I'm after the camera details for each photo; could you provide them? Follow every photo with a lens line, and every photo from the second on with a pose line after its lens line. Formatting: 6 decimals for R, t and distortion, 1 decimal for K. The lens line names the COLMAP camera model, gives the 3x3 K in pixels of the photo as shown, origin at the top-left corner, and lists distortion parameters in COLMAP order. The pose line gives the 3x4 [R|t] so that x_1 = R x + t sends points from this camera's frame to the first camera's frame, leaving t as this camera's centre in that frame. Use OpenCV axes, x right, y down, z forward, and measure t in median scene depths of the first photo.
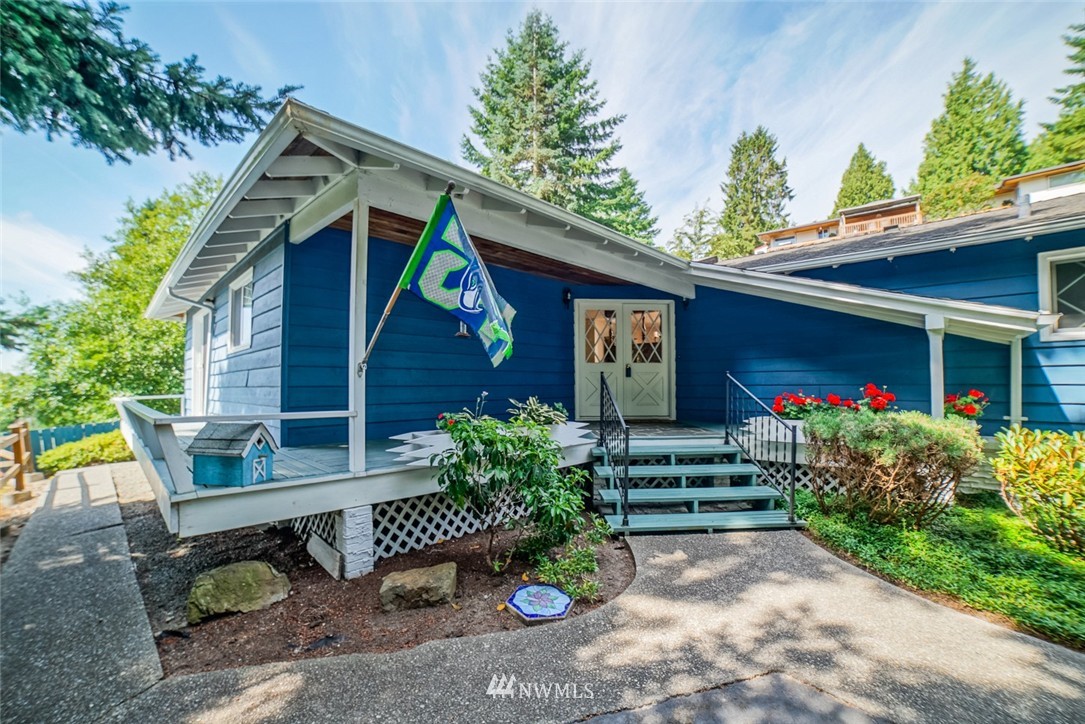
lens RADIAL K [[440.8, 0, 547.1], [0, 440.8, 369.2], [0, 0, 1]] dist [-0.102828, 0.033568]
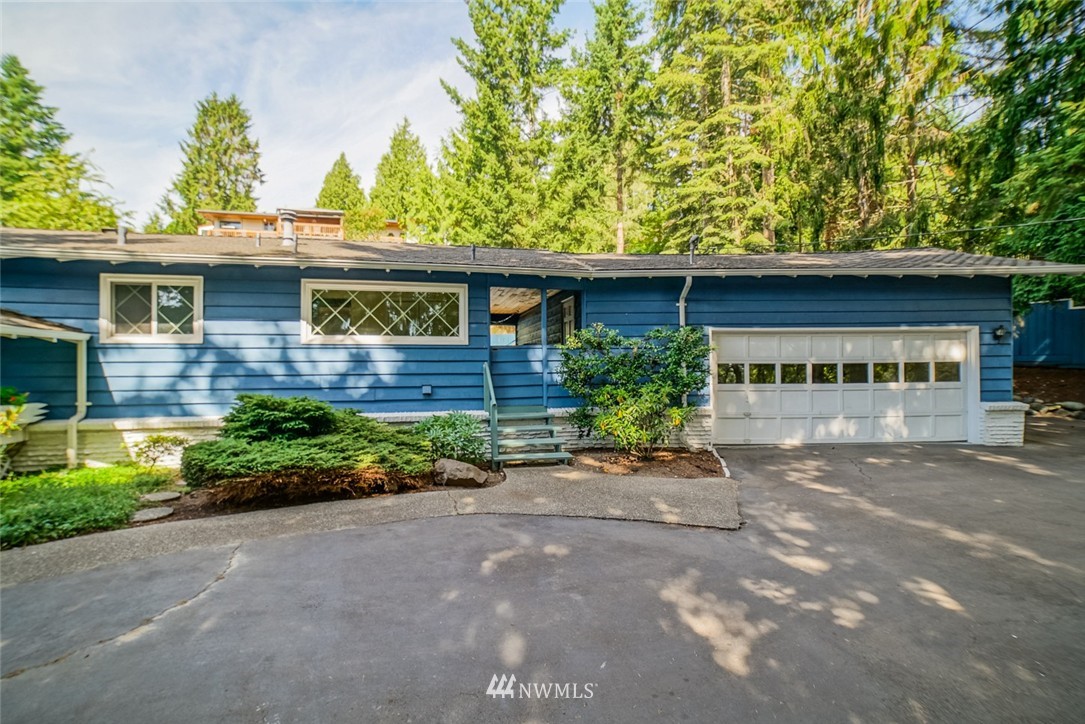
lens RADIAL K [[452.2, 0, 539.5], [0, 452.2, 371.5], [0, 0, 1]] dist [-0.100597, 0.033041]
pose [[0.541774, -0.001785, 0.840522, 0.143658], [-0.026467, 0.999466, 0.019182, -0.006948], [-0.840107, -0.032638, 0.541437, -0.150981]]
